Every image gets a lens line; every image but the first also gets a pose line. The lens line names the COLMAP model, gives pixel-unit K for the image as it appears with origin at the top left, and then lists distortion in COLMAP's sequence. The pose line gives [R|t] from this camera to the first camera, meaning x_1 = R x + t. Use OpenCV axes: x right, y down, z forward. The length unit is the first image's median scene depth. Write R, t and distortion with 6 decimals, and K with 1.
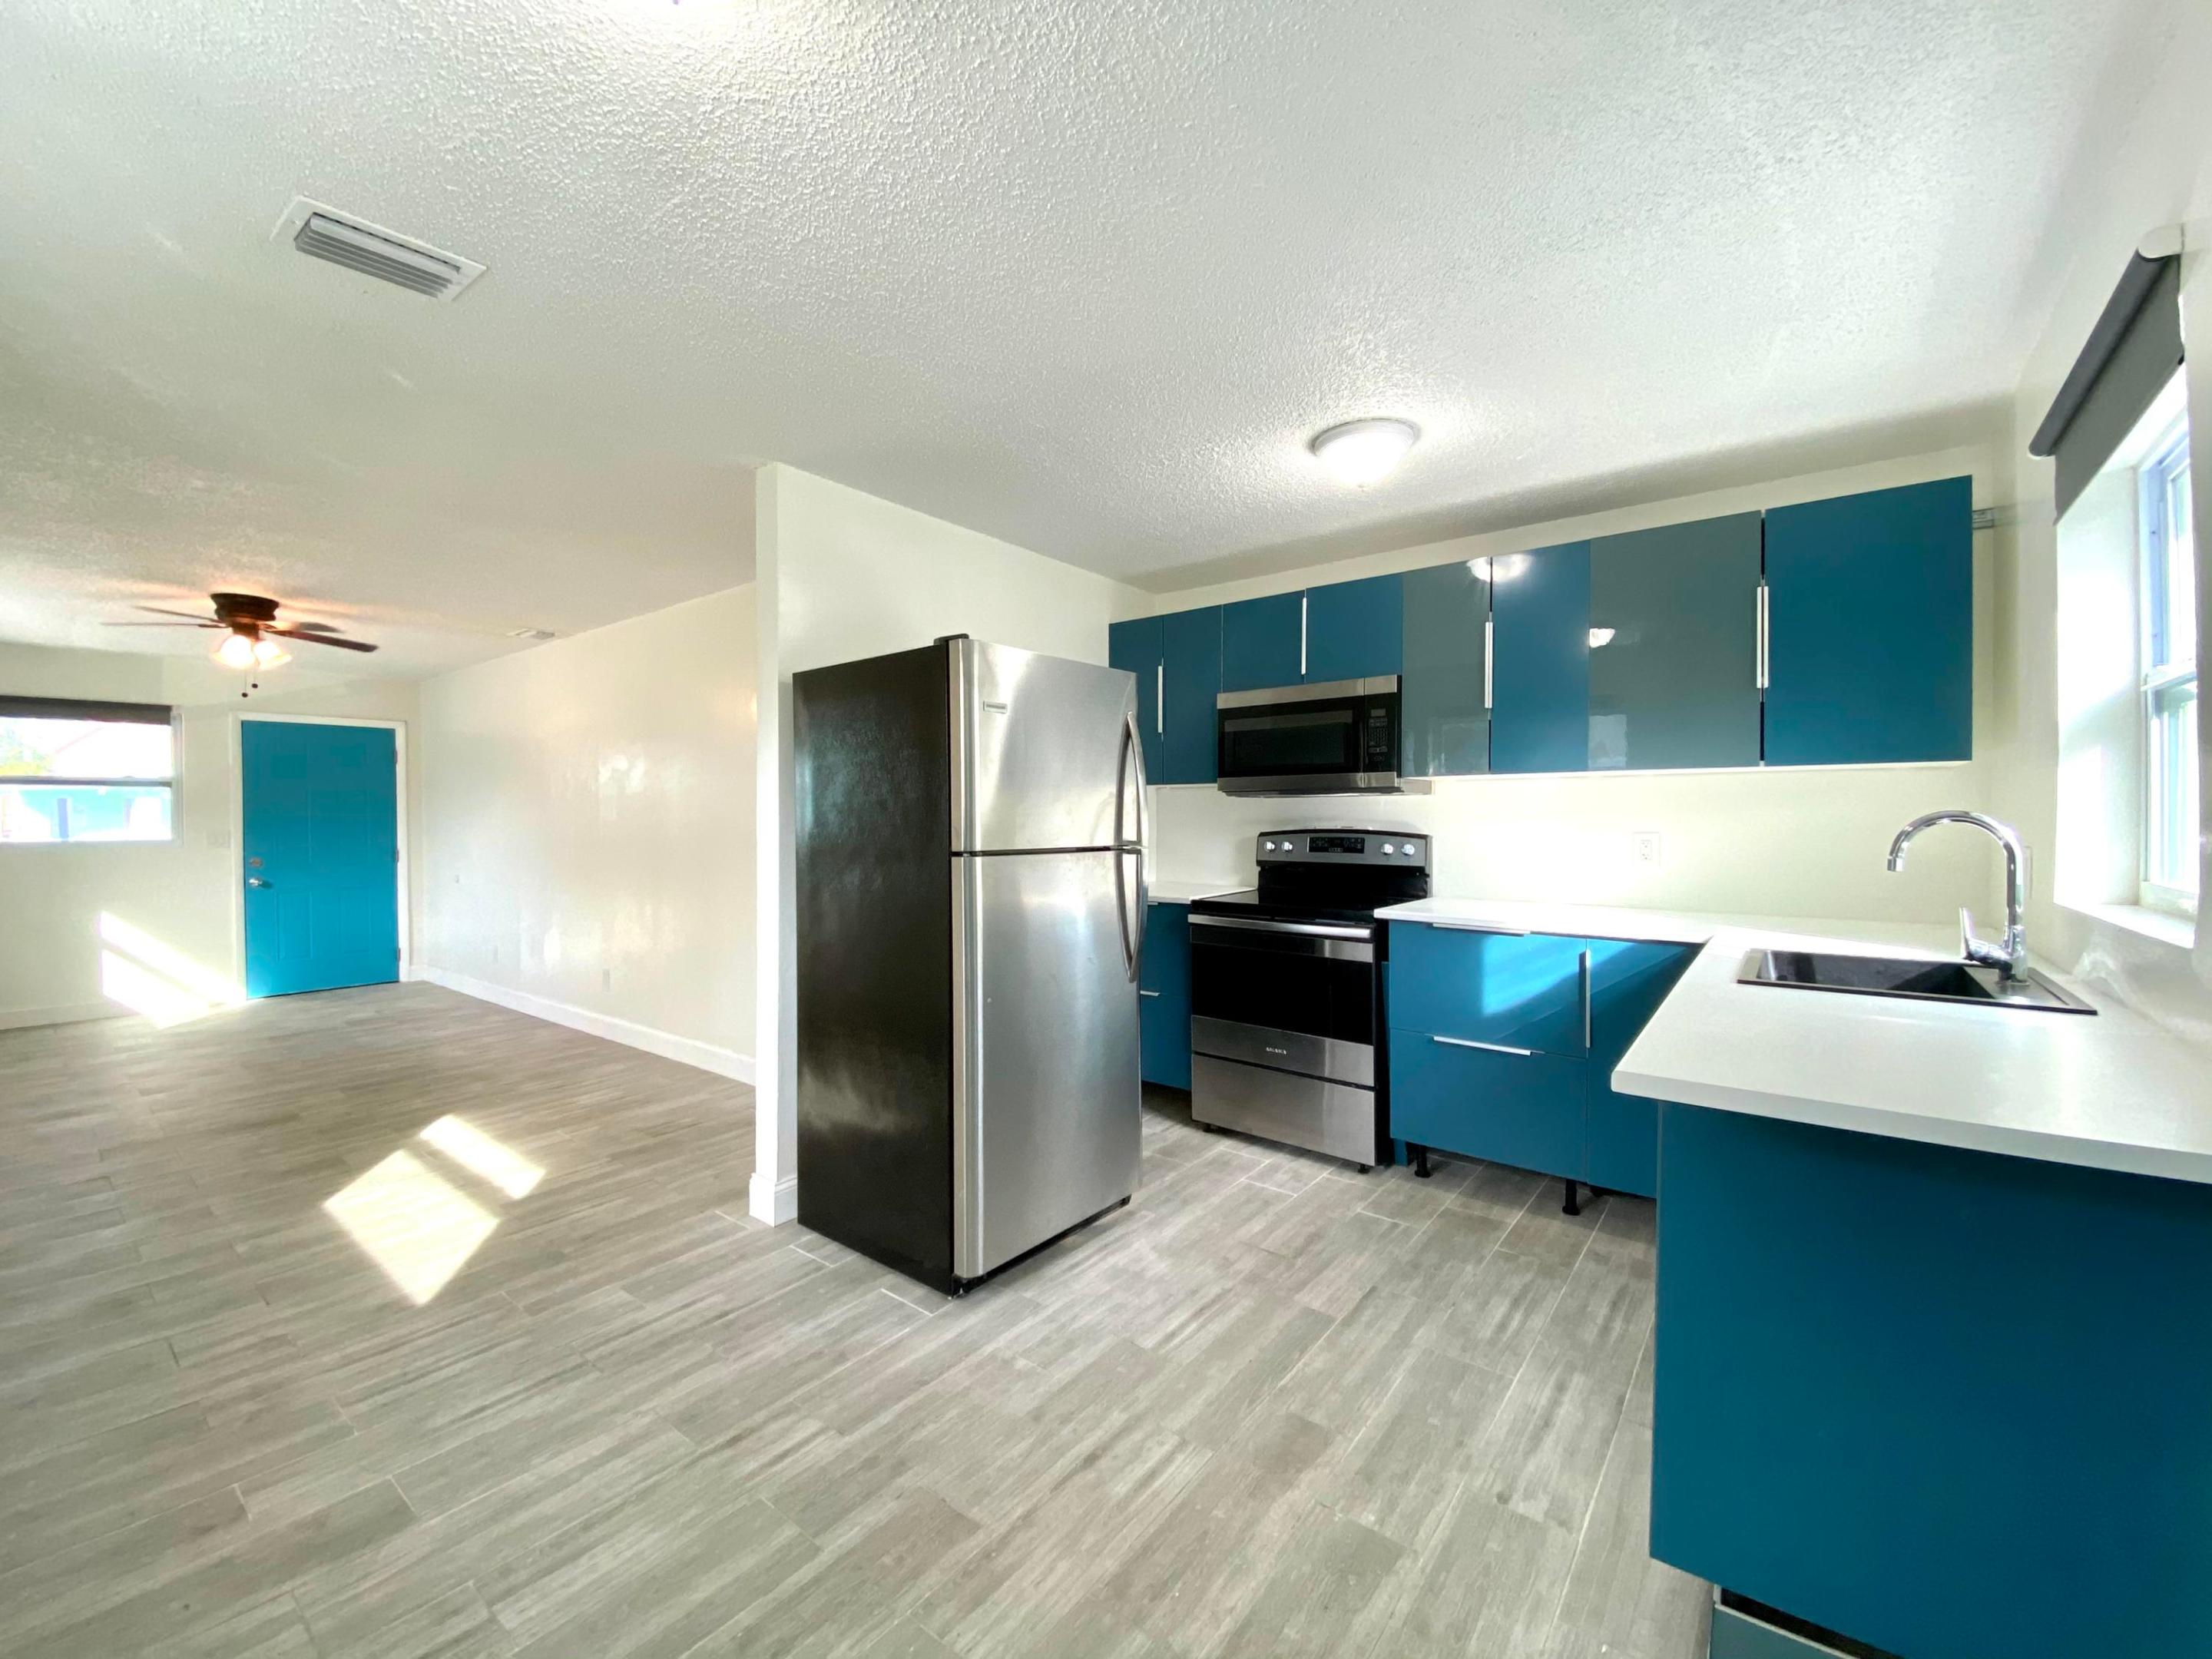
lens RADIAL K [[896.7, 0, 1097.0], [0, 896.7, 829.6], [0, 0, 1]] dist [0.008267, -0.013776]
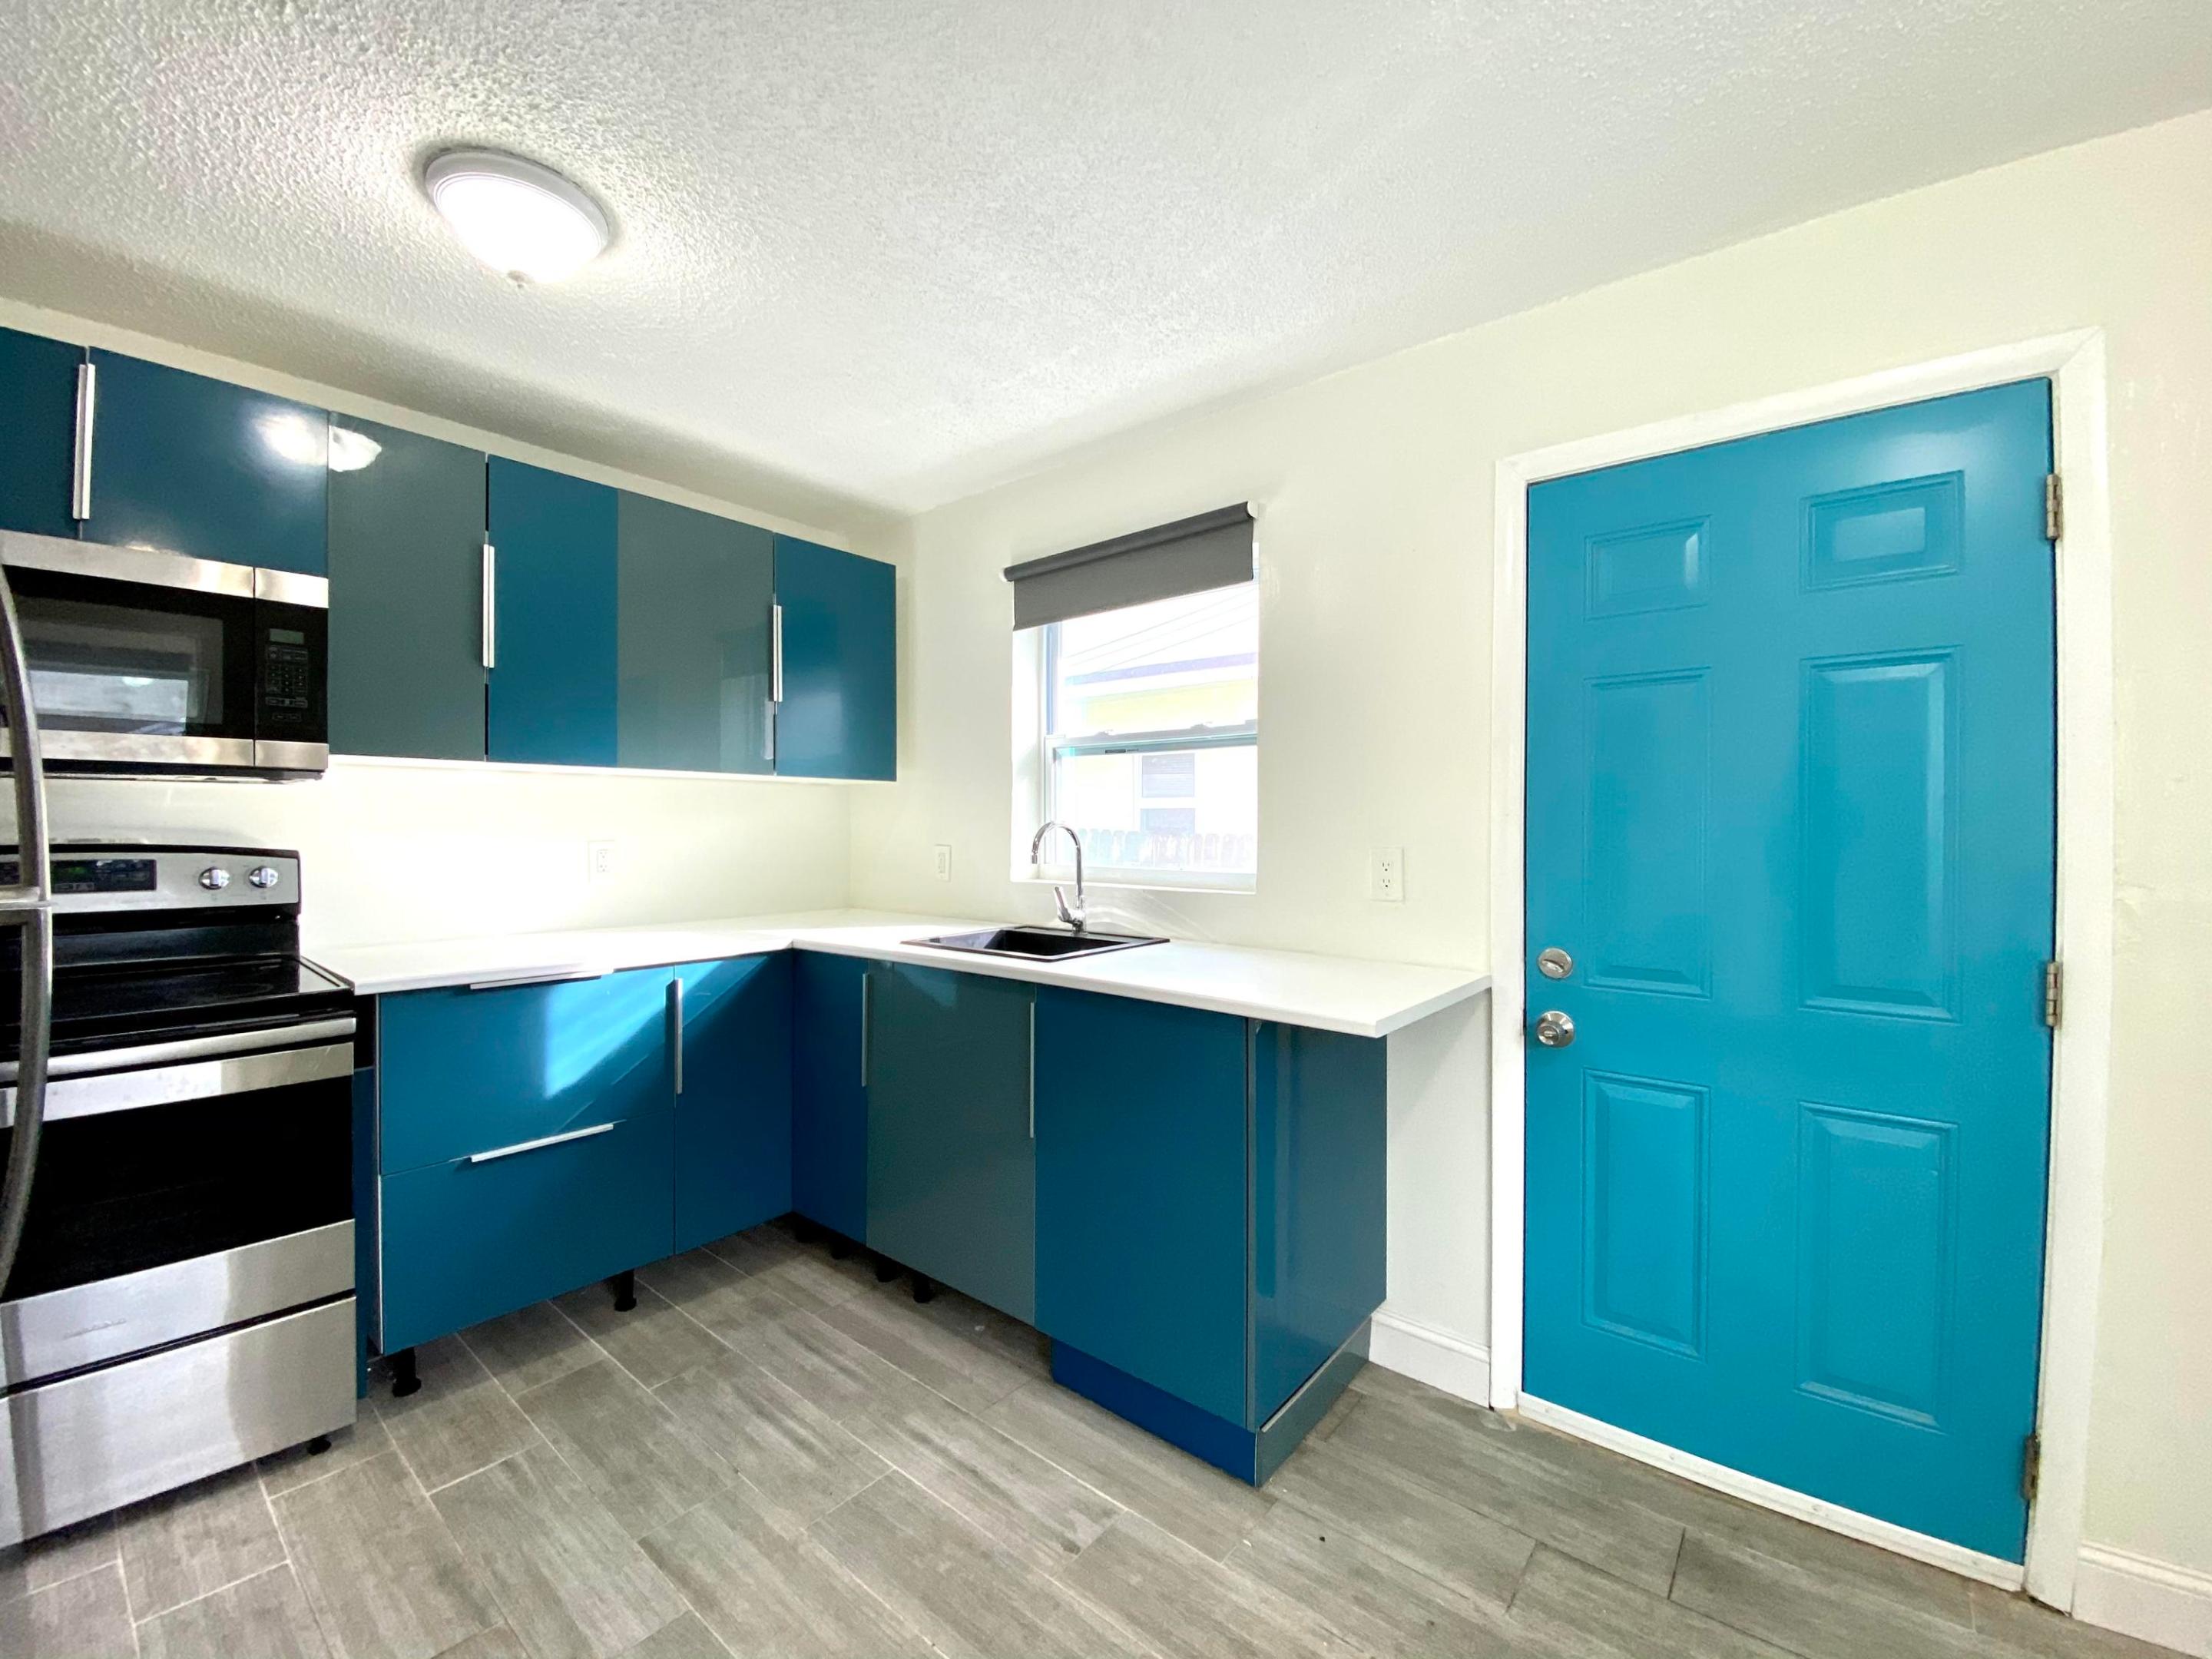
lens RADIAL K [[896.7, 0, 1105.9], [0, 896.7, 827.0], [0, 0, 1]] dist [0.008267, -0.013776]
pose [[0.011888, 0.002546, 0.999926, -0.295286], [0.010969, 0.999936, -0.002677, -0.002324], [-0.999869, 0.011000, 0.011859, 0.573817]]
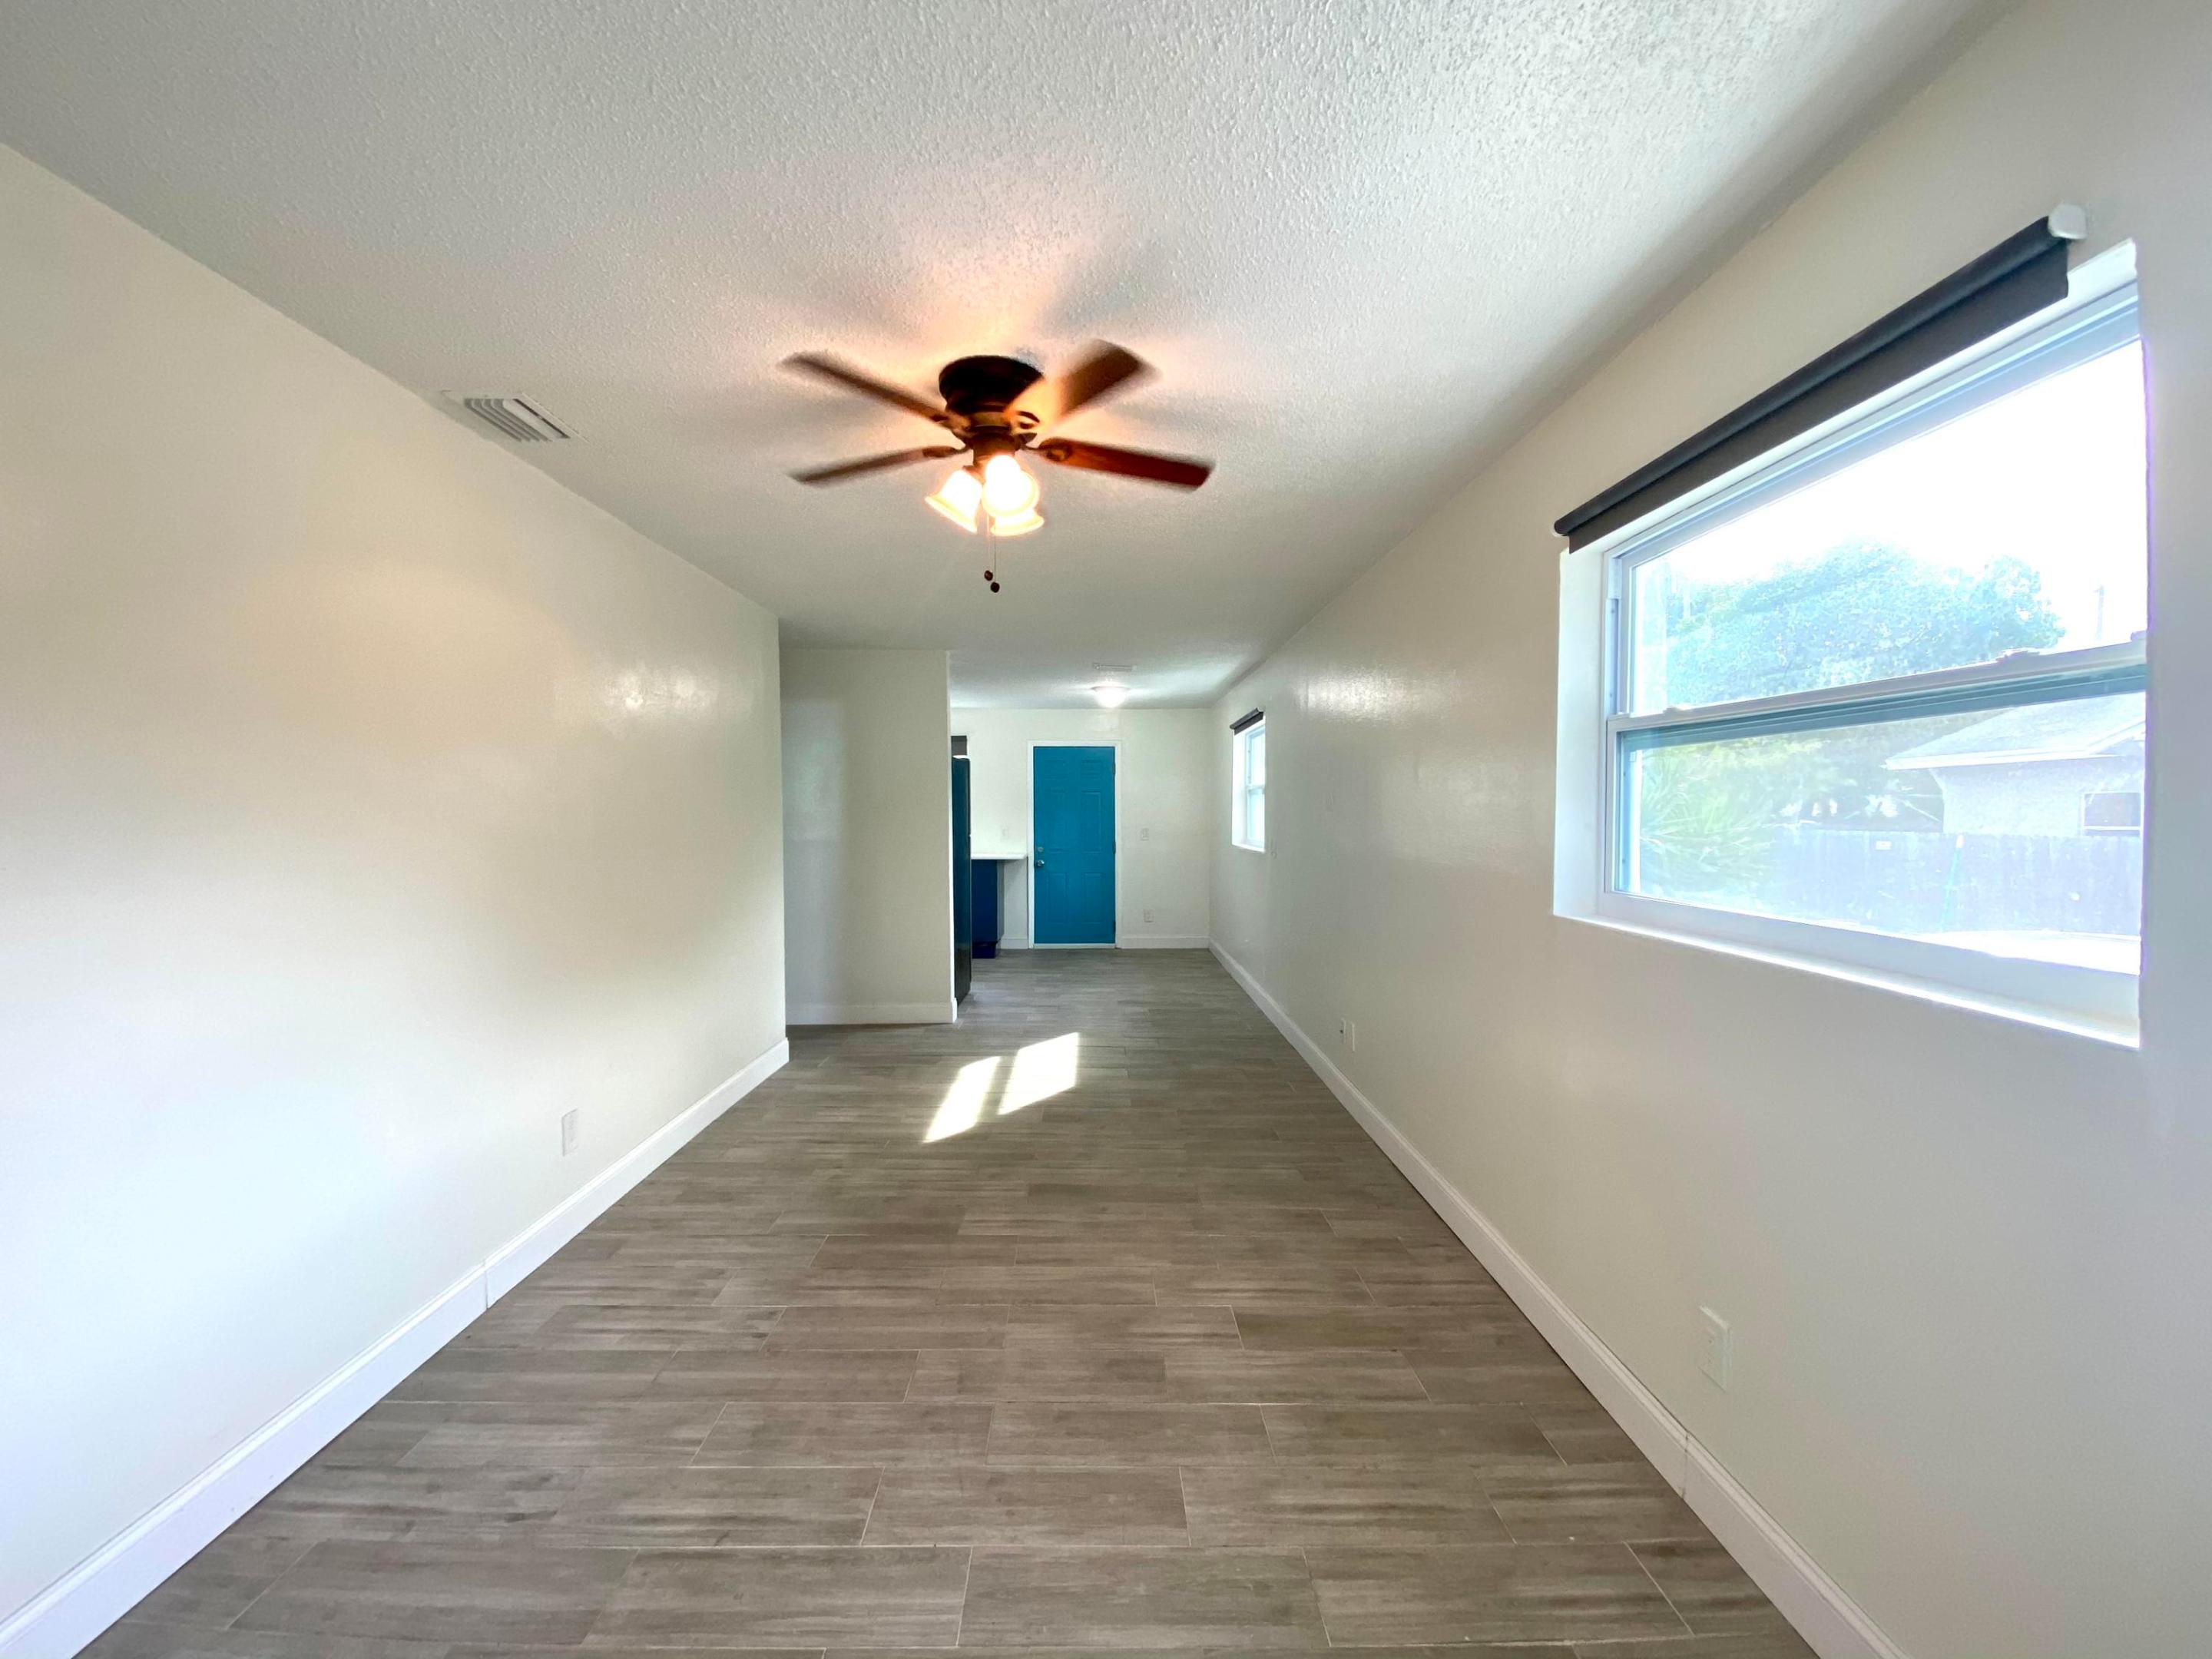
lens RADIAL K [[896.7, 0, 1106.6], [0, 896.7, 834.5], [0, 0, 1]] dist [0.008267, -0.013776]
pose [[-0.632775, -0.012261, 0.774238, -2.313446], [0.019276, 0.999315, 0.031579, -0.050754], [-0.774096, 0.034907, -0.632106, 2.138192]]
